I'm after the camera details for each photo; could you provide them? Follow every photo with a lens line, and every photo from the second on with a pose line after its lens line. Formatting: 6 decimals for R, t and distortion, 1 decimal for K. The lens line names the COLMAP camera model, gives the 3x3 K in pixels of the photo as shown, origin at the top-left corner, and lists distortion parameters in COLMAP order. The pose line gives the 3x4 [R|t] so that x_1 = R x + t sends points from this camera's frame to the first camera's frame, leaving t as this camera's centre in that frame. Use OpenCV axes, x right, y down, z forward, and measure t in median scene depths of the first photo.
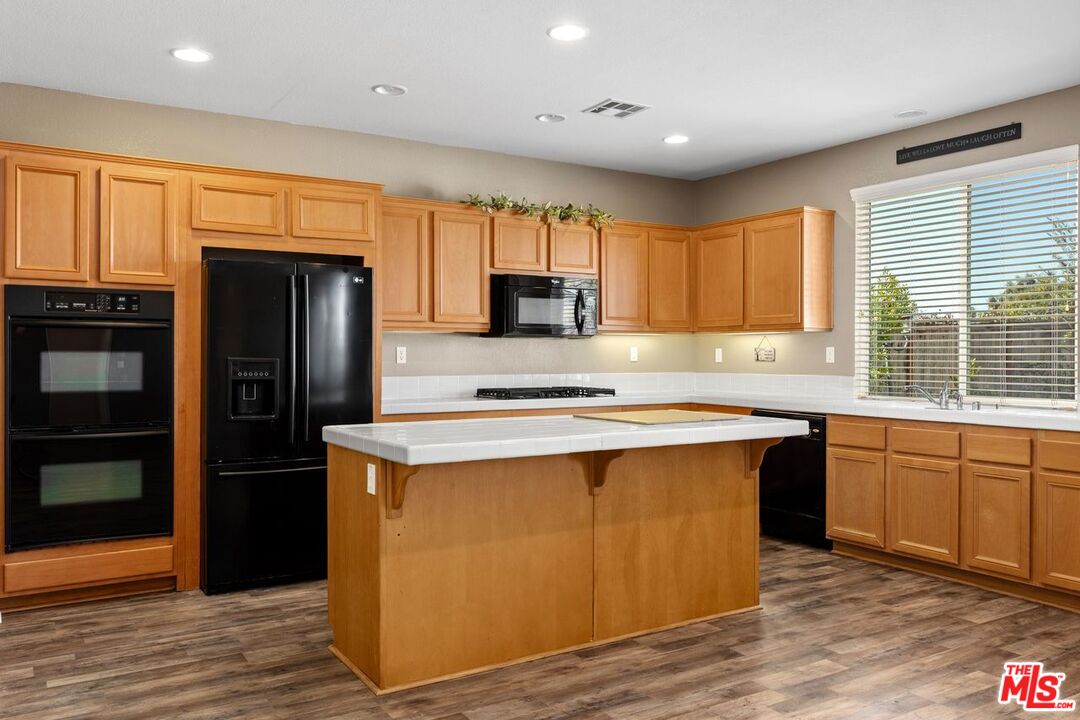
lens RADIAL K [[848.5, 0, 543.9], [0, 848.5, 360.2], [0, 0, 1]] dist [0.004851, -0.012175]
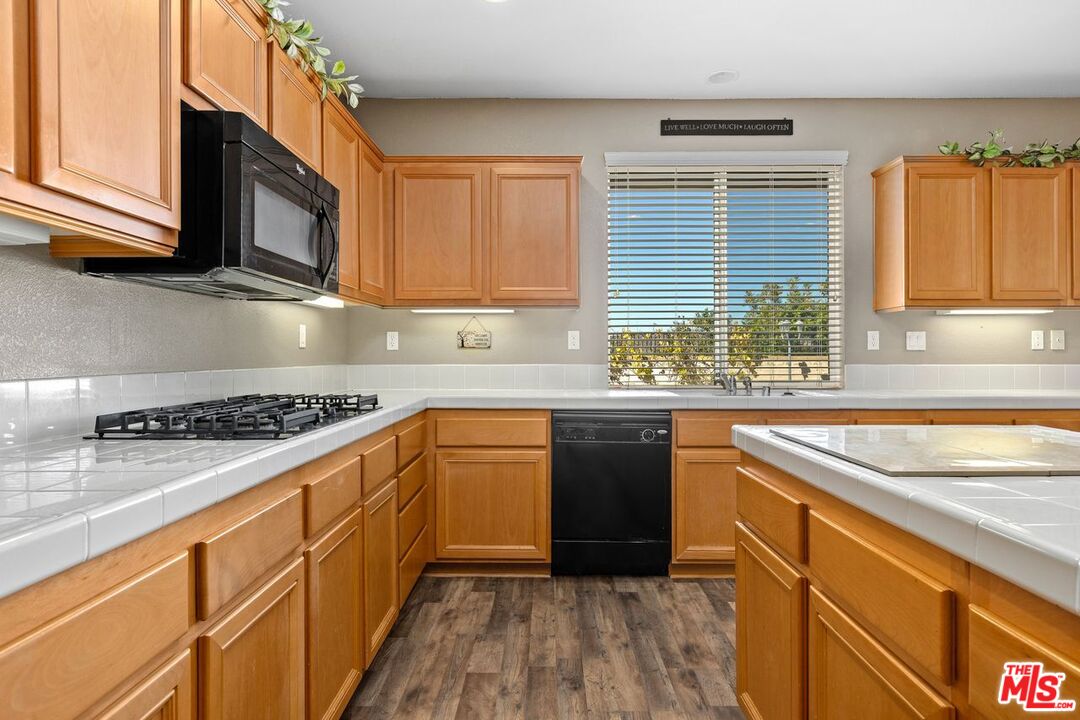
lens RADIAL K [[591.8, 0, 537.2], [0, 591.8, 350.0], [0, 0, 1]] dist [-0.002892, 0.000226]
pose [[0.545136, 0.005096, 0.838332, -0.222199], [0.006278, 0.999929, -0.010160, 0.011642], [-0.838324, 0.010802, 0.545065, 0.850305]]
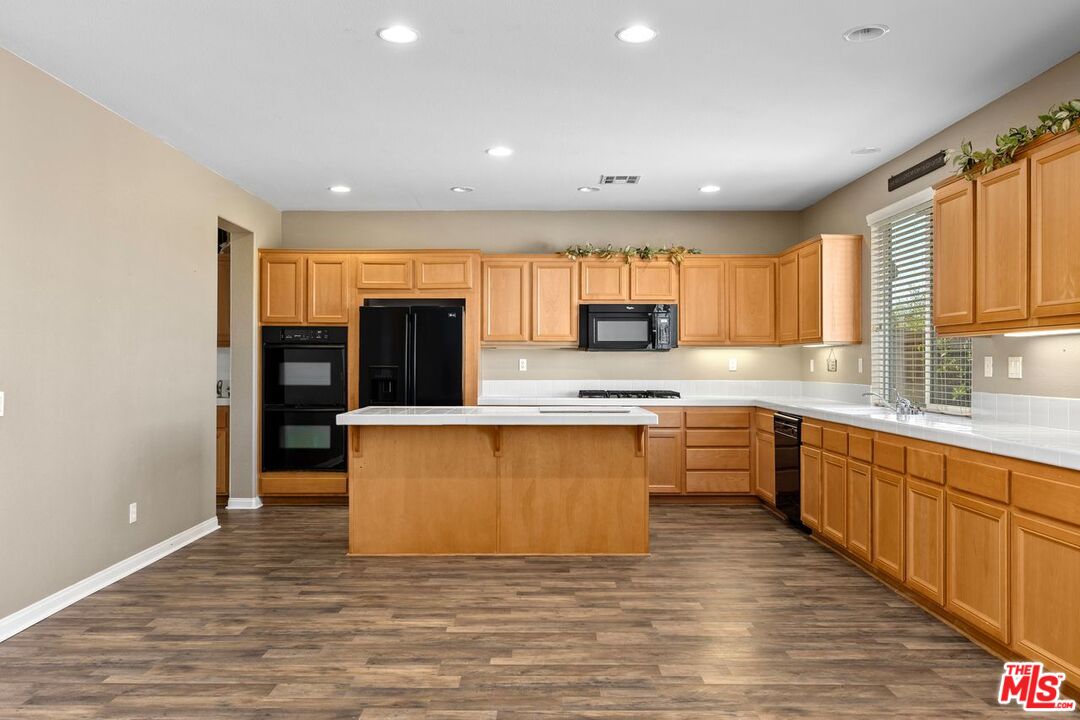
lens RADIAL K [[829.1, 0, 536.9], [0, 829.1, 361.9], [0, 0, 1]] dist [-0.001848, -0.003448]
pose [[0.843619, 0.000383, -0.536942, 0.676333], [-0.005042, 0.999961, -0.007208, -0.000836], [0.536919, 0.008788, 0.843588, -0.161655]]
